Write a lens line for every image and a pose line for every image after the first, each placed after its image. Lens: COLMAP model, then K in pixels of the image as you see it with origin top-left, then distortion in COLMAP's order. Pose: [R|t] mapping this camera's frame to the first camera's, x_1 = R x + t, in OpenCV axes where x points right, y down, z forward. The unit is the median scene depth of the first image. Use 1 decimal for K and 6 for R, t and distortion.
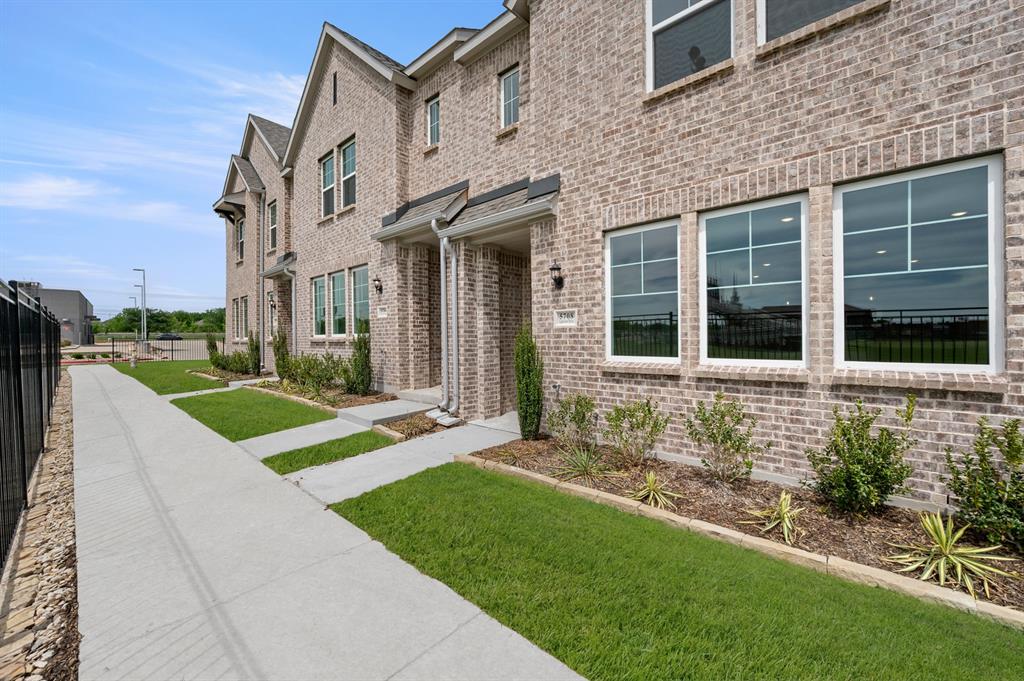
lens RADIAL K [[402.2, 0, 511.8], [0, 402.2, 341.4], [0, 0, 1]] dist [-0.001630, 0.000557]
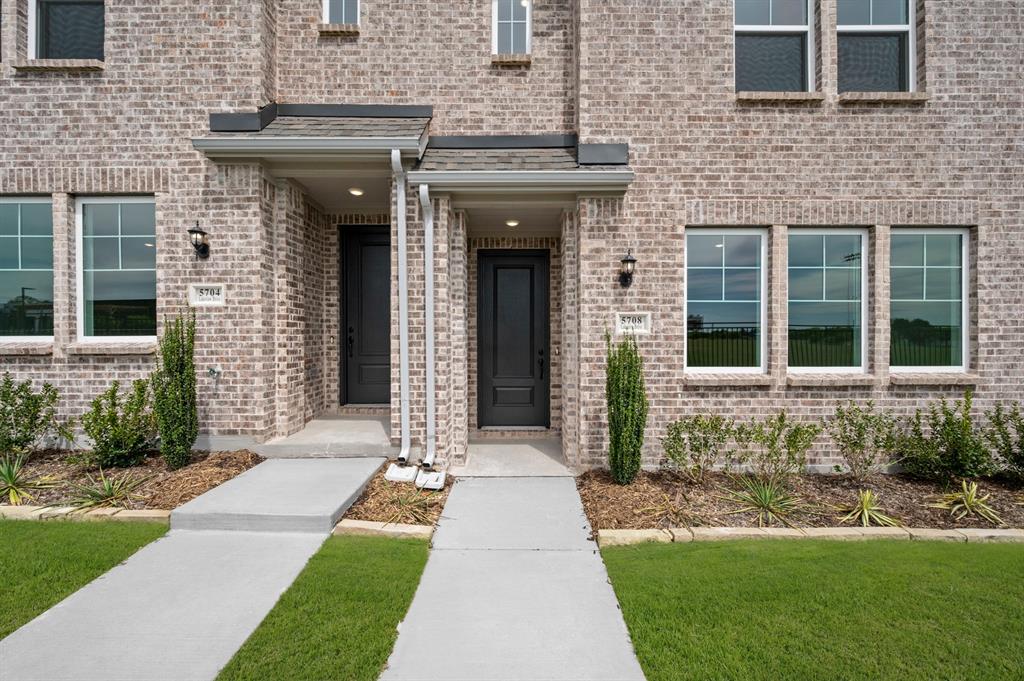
lens RADIAL K [[402.2, 0, 508.8], [0, 402.2, 339.1], [0, 0, 1]] dist [-0.001630, 0.000557]
pose [[0.740436, 0.002404, 0.672122, -0.677184], [0.001723, 0.999984, -0.005475, -0.023446], [-0.672124, 0.005212, 0.740420, 0.634319]]
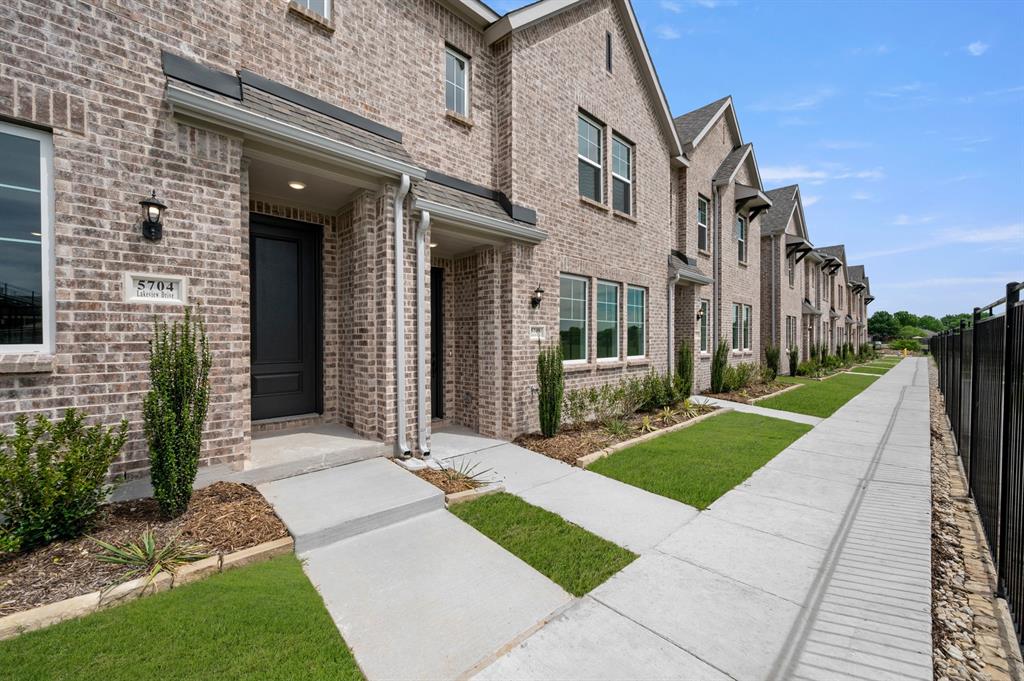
lens RADIAL K [[402.2, 0, 511.8], [0, 402.2, 343.8], [0, 0, 1]] dist [-0.001630, 0.000557]
pose [[0.064745, -0.005060, 0.997889, -1.218570], [0.010227, 0.999938, 0.004407, -0.033362], [-0.997849, 0.009920, 0.064793, 1.121954]]
